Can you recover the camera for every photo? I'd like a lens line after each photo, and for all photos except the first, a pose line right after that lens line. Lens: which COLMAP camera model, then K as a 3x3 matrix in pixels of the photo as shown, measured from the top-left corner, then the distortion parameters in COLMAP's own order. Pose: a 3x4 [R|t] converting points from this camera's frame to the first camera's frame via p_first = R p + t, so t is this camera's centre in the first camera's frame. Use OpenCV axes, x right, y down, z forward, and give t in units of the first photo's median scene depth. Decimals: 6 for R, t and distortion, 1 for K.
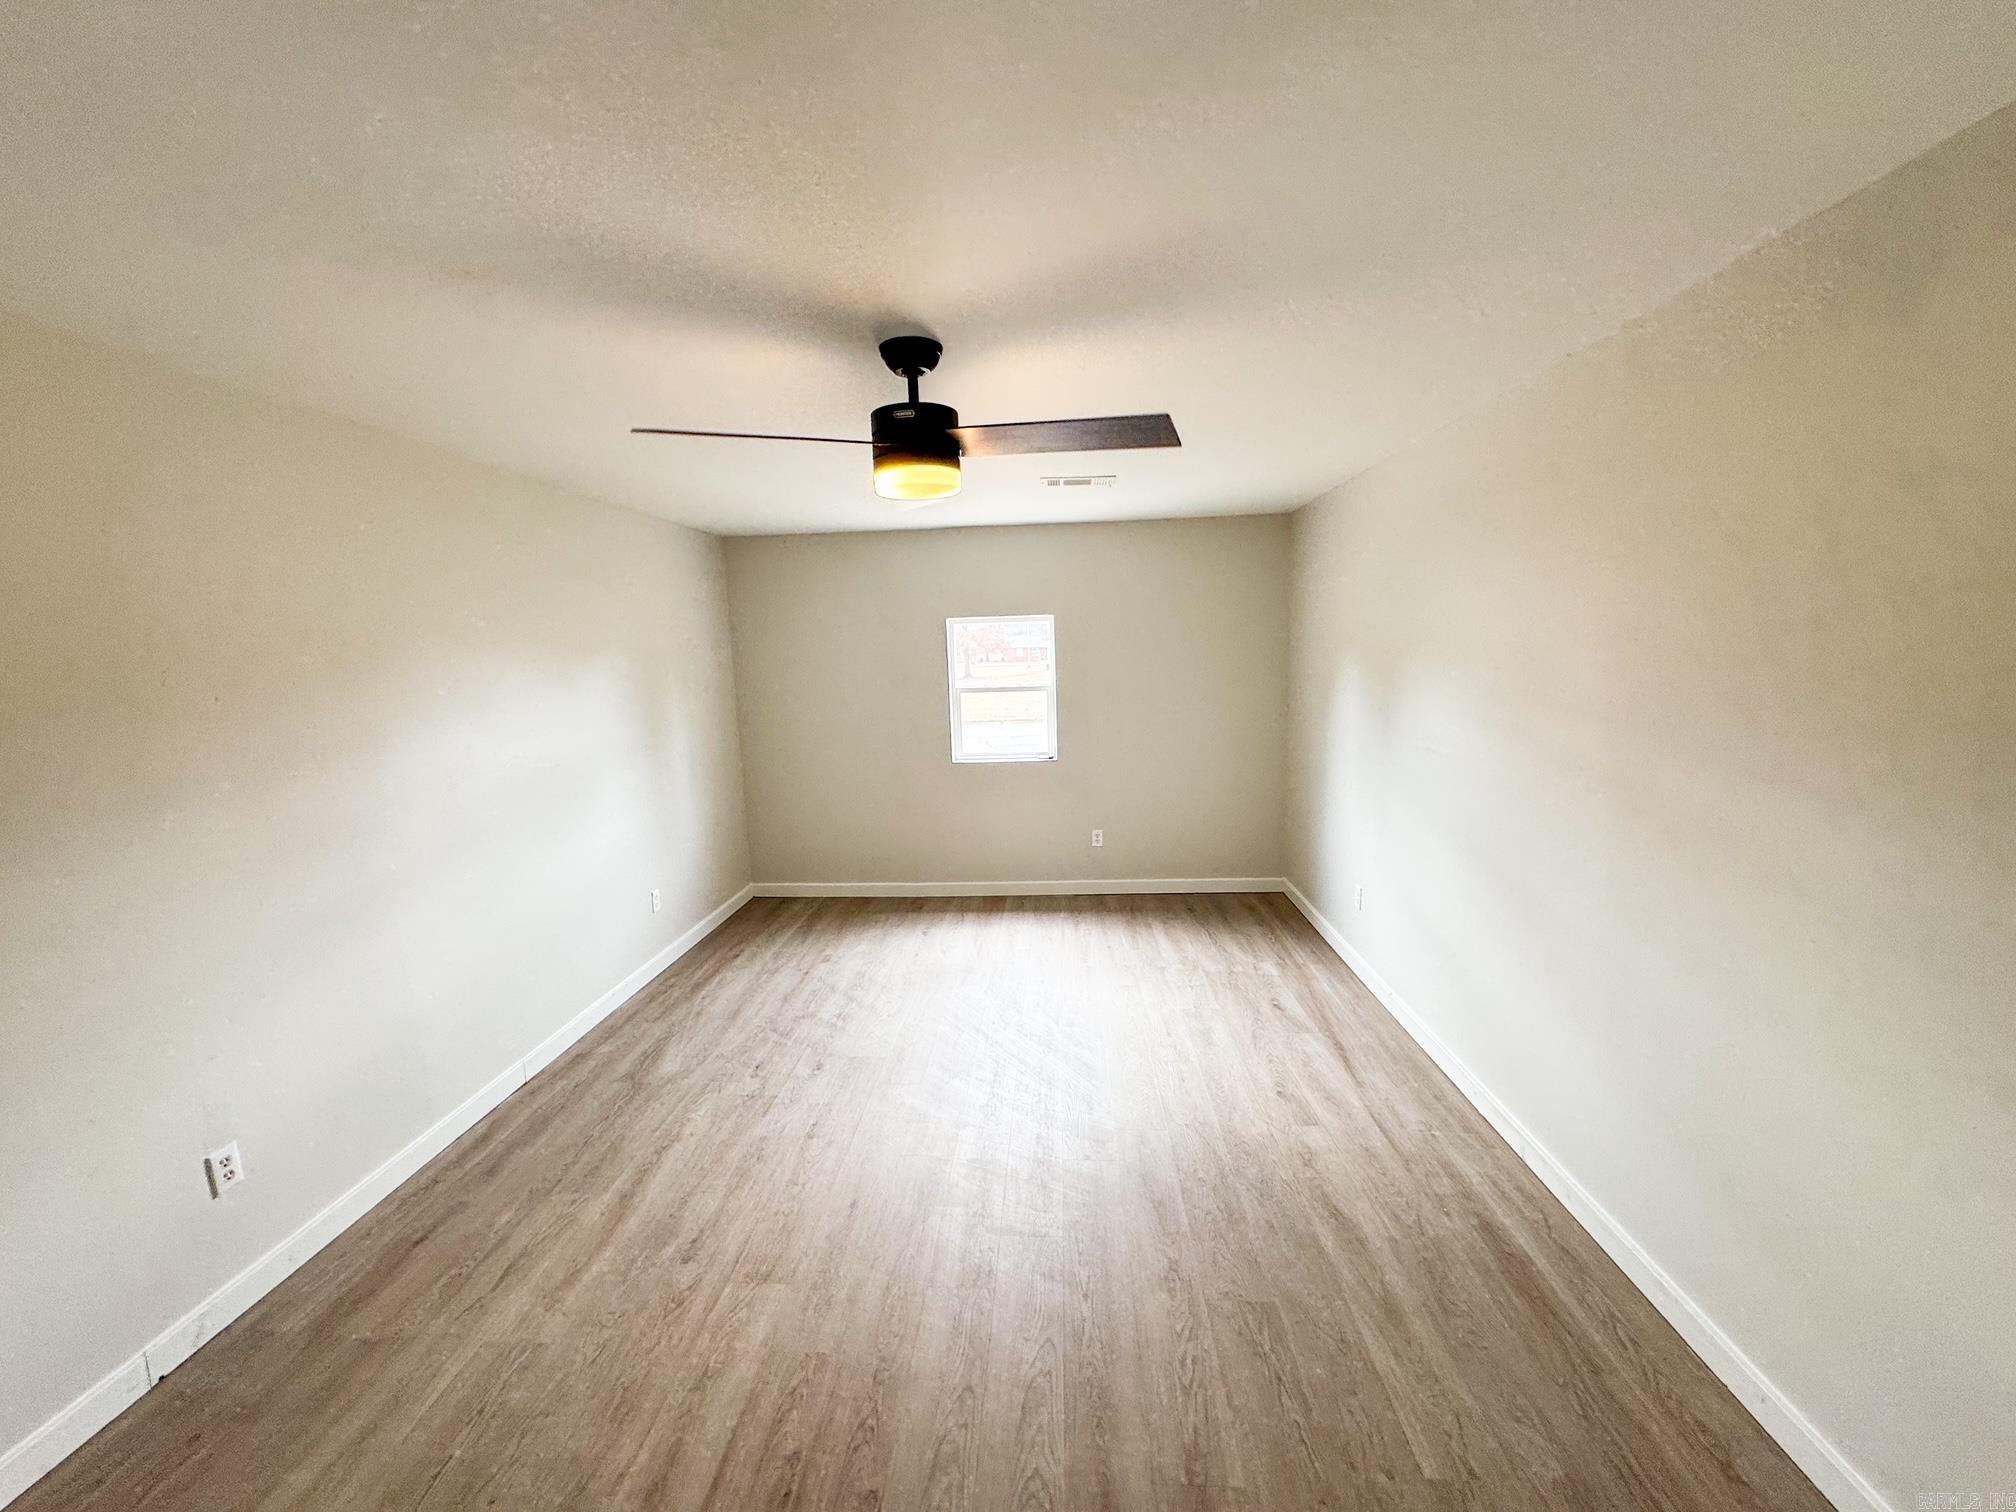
lens RADIAL K [[813.1, 0, 1008.0], [0, 813.1, 756.0], [0, 0, 1]] dist [-0.002489, -0.000104]
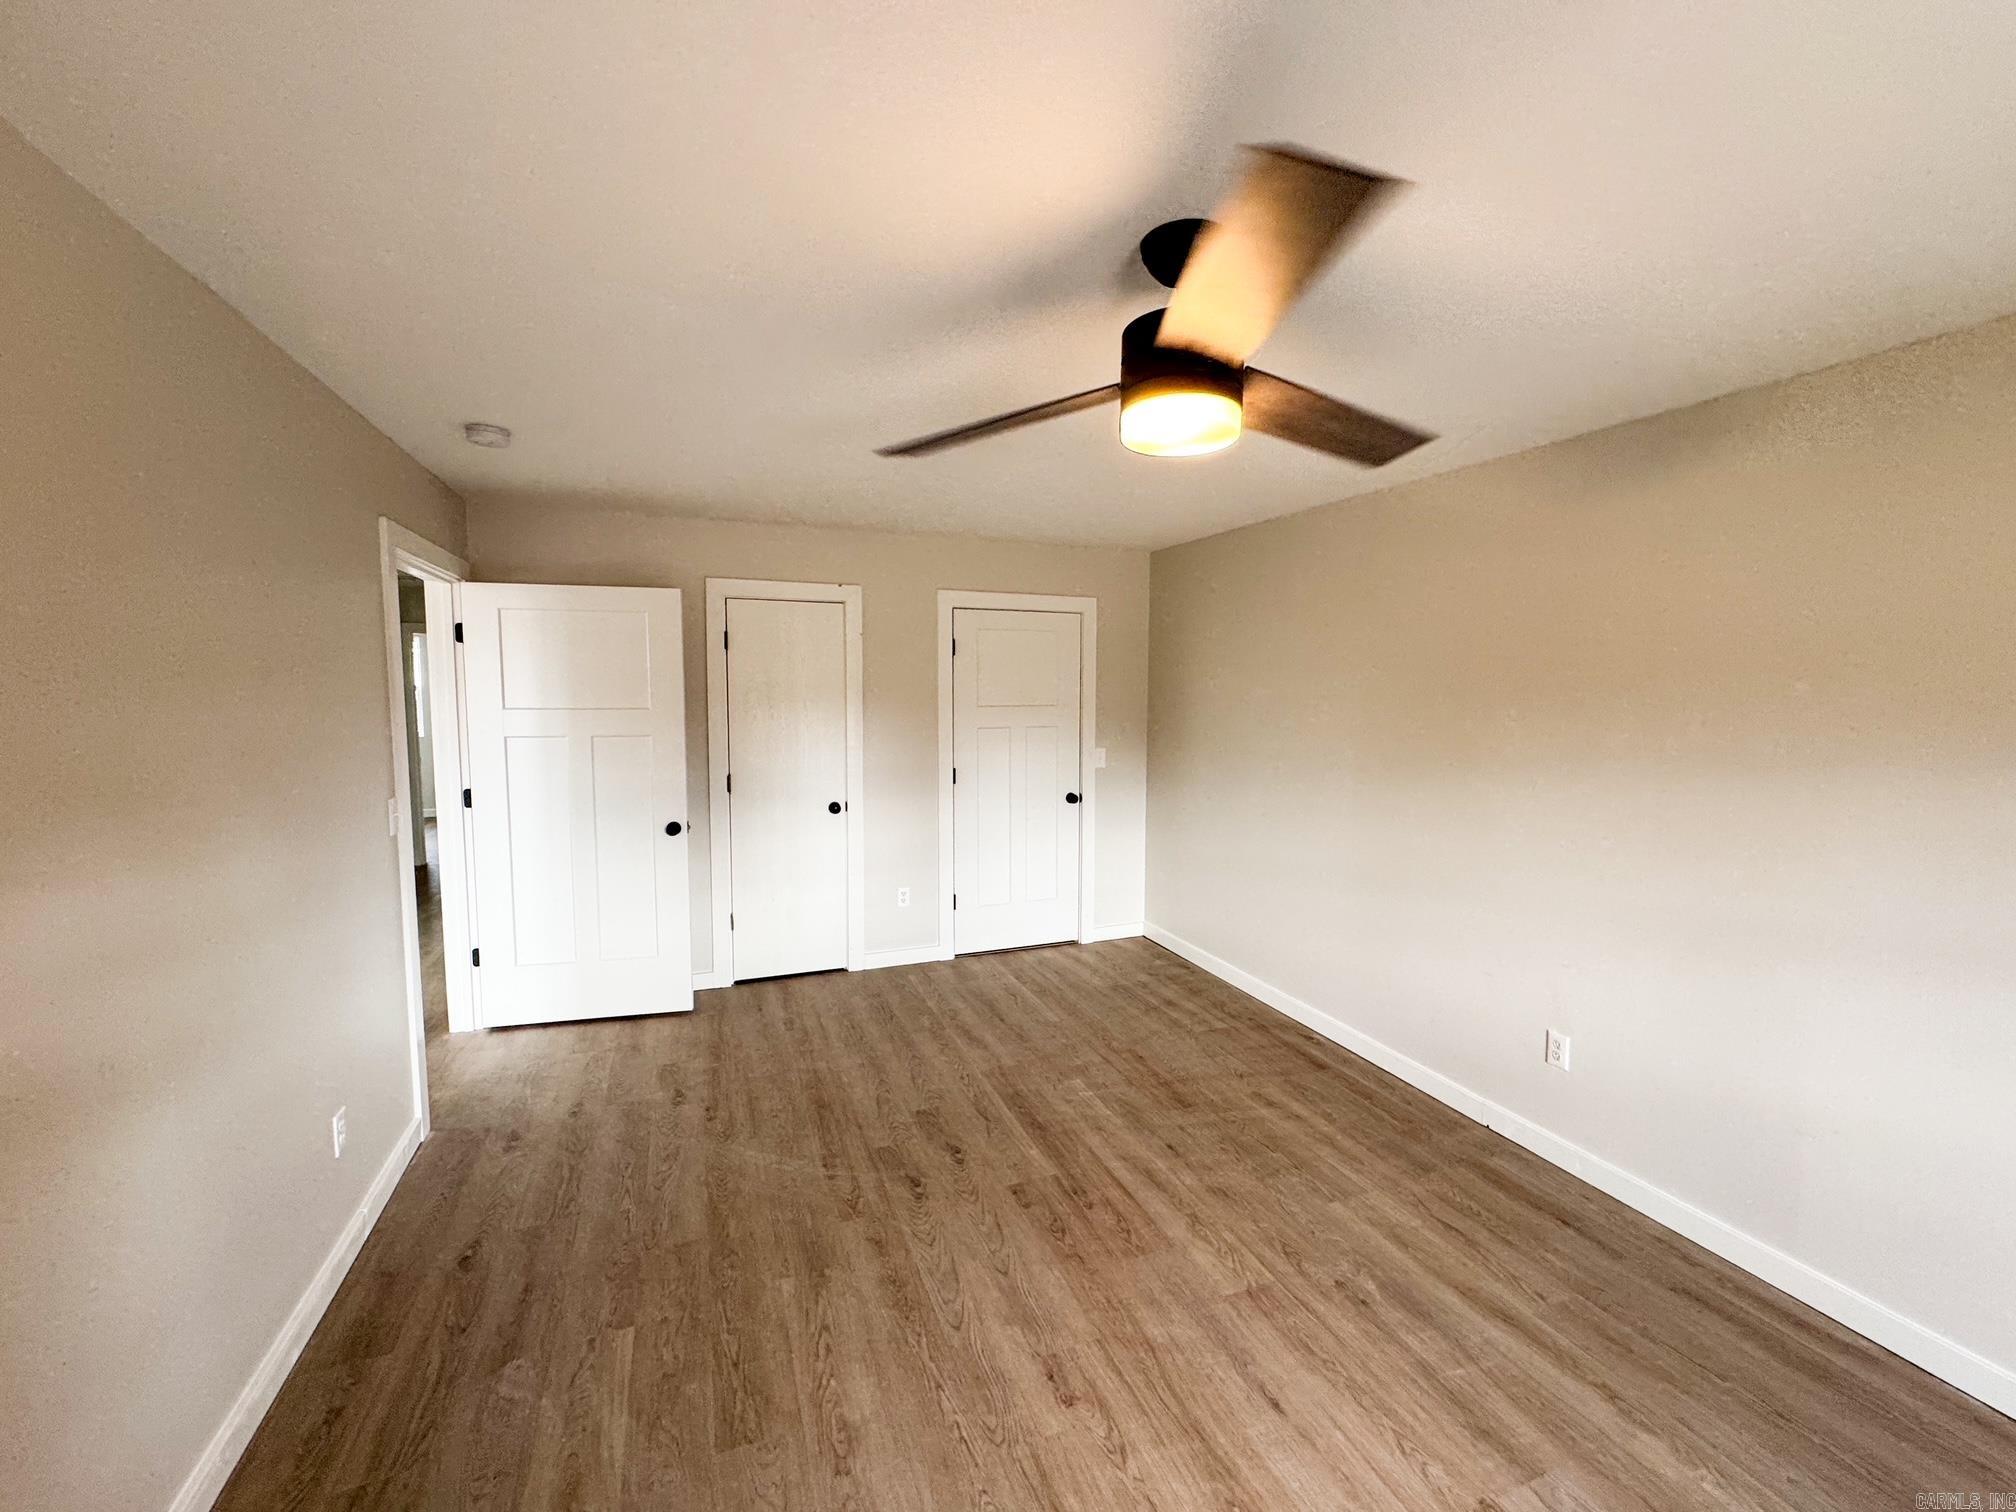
lens RADIAL K [[813.1, 0, 1008.0], [0, 813.1, 756.0], [0, 0, 1]] dist [-0.002489, -0.000104]
pose [[-0.907134, 0.059668, -0.416591, 0.354393], [-0.035545, 0.975498, 0.217120, -0.204642], [0.419339, 0.211765, -0.882786, 1.666661]]
